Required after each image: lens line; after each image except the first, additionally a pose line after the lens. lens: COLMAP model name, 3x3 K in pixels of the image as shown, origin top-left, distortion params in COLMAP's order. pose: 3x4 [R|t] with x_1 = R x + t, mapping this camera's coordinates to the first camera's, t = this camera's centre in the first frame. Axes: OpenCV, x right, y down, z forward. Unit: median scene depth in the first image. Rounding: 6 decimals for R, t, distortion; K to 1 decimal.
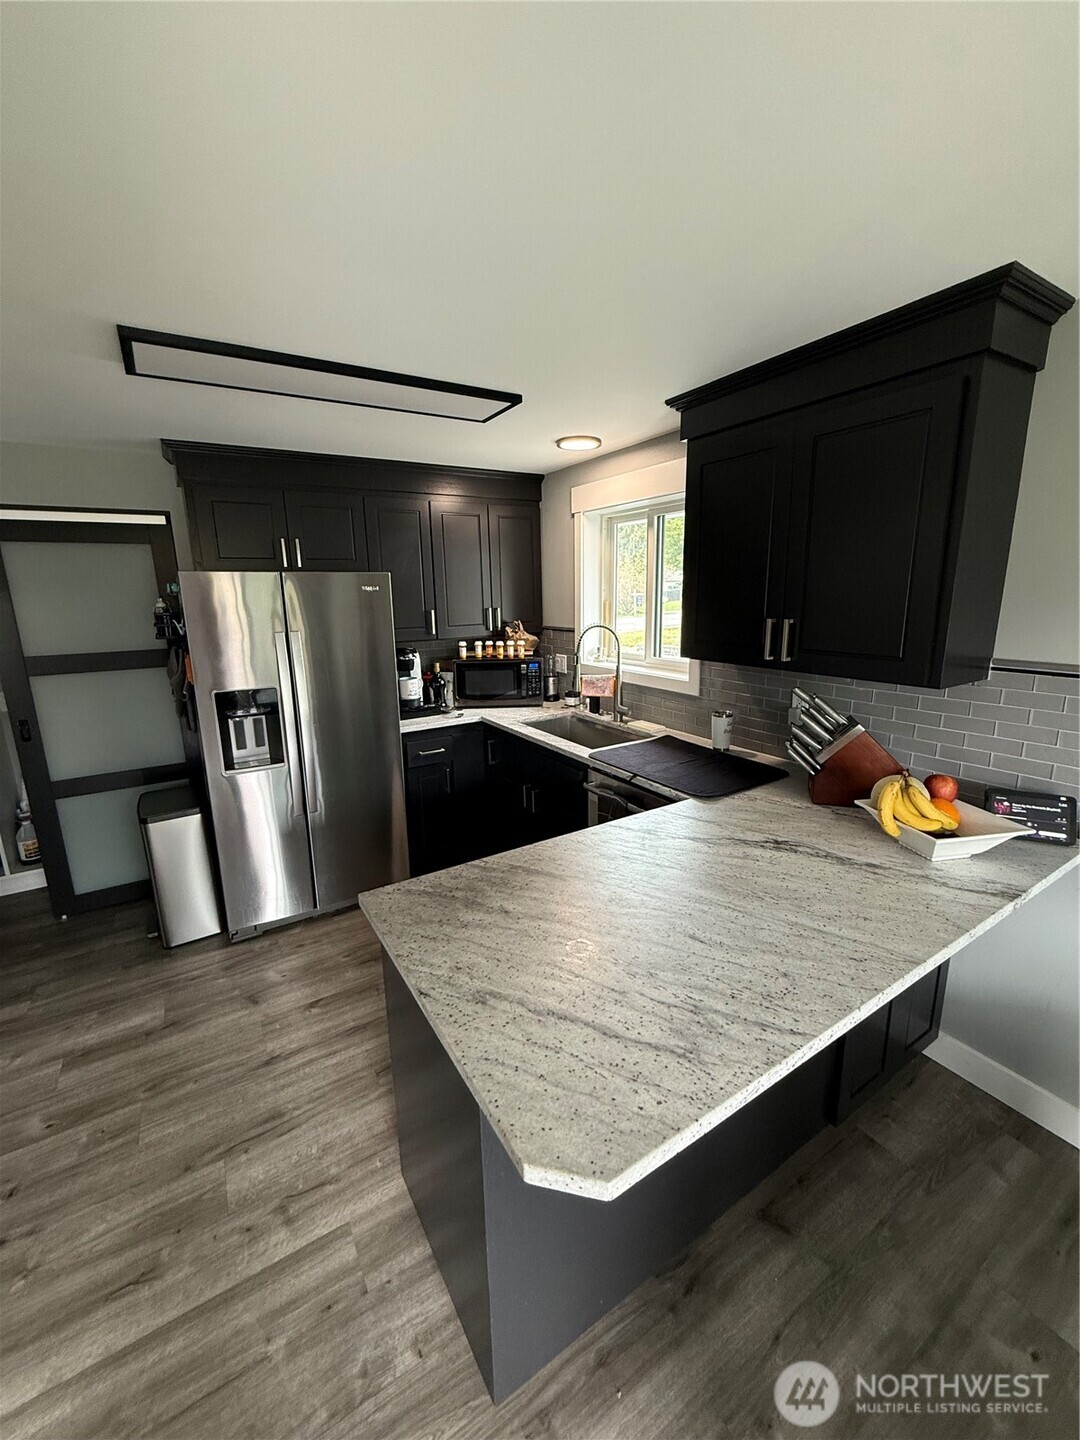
lens RADIAL K [[573.8, 0, 537.9], [0, 573.8, 717.6], [0, 0, 1]] dist [0.000054, -0.000245]
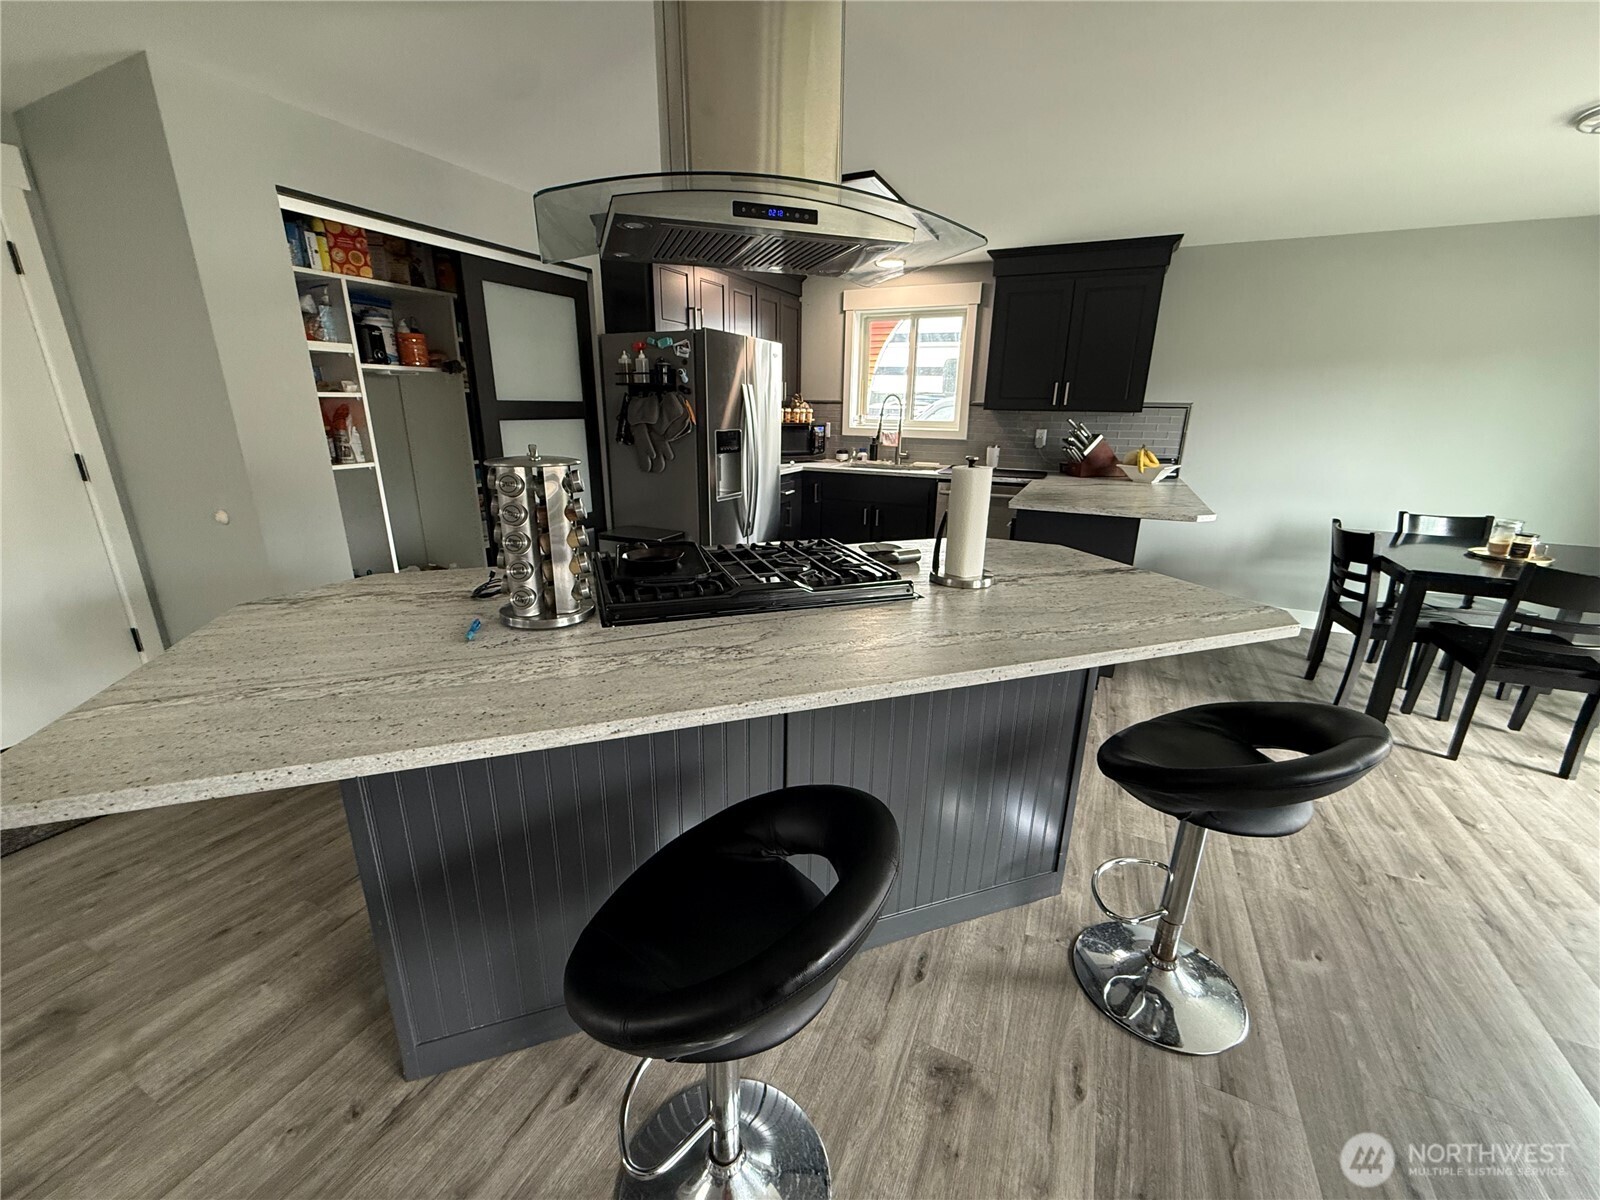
lens RADIAL K [[637.6, 0, 796.6], [0, 637.6, 599.0], [0, 0, 1]] dist [0.000054, -0.000245]
pose [[0.836738, -0.137179, 0.530143, -1.106112], [0.095395, 0.989826, 0.105562, 0.167709], [-0.539231, -0.037755, 0.841311, -0.231146]]
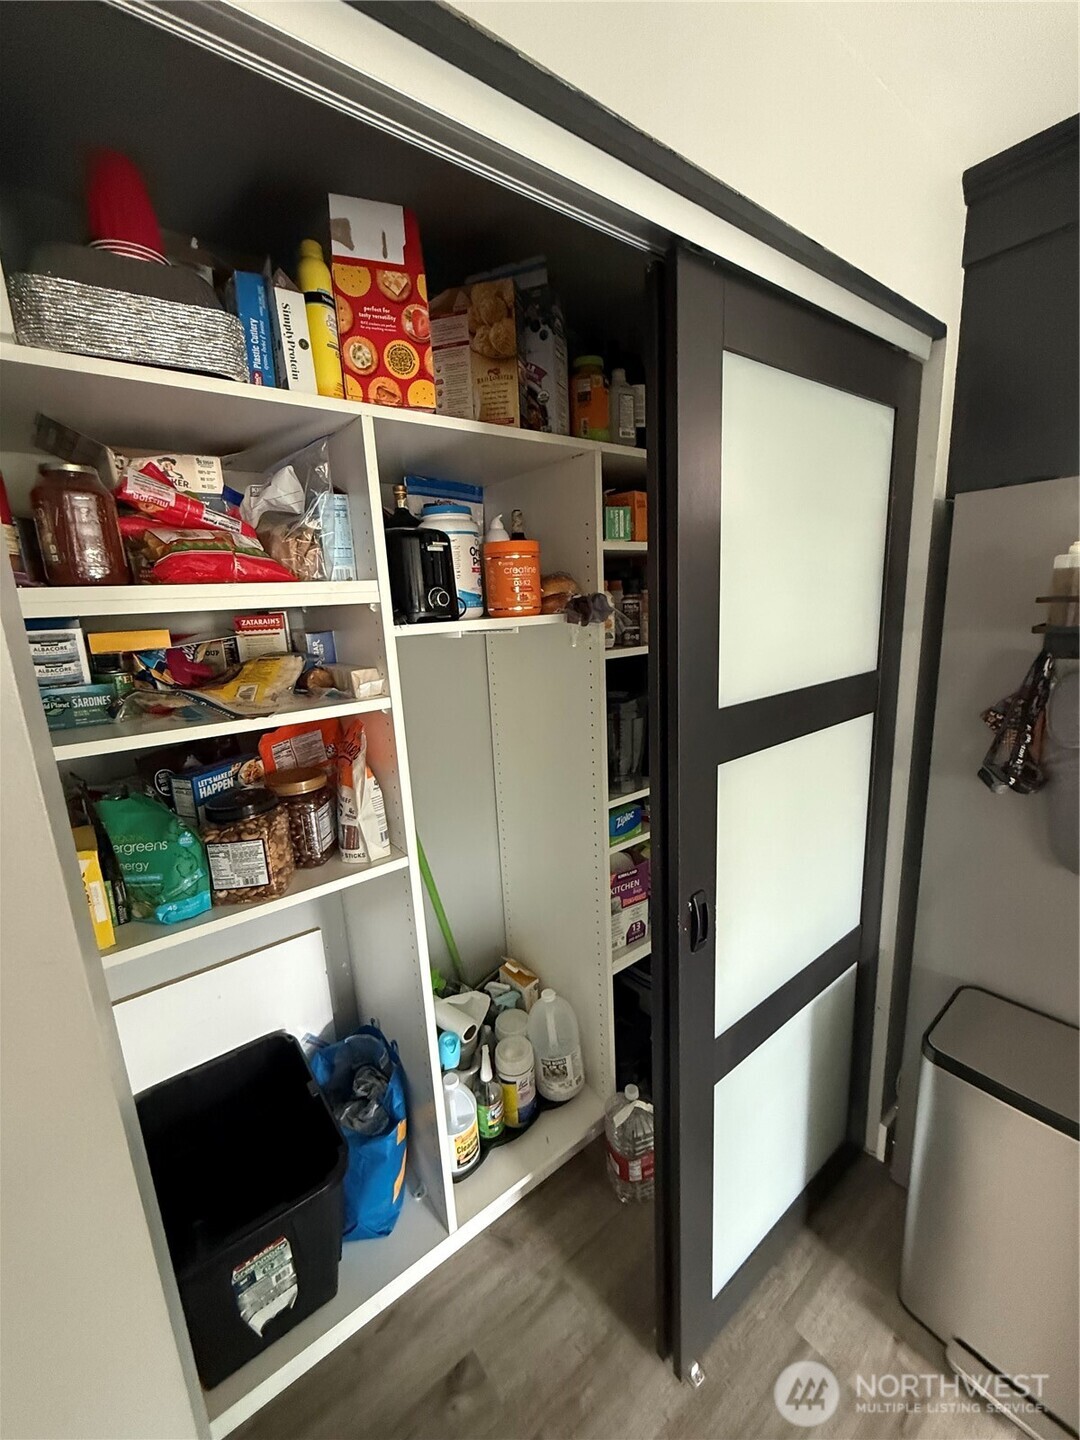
lens RADIAL K [[573.8, 0, 537.9], [0, 573.8, 717.6], [0, 0, 1]] dist [0.000054, -0.000245]
pose [[0.993578, -0.055622, 0.098535, -1.043249], [0.057488, 0.998215, -0.016195, -0.106292], [-0.097458, 0.021755, 0.995002, 0.686237]]
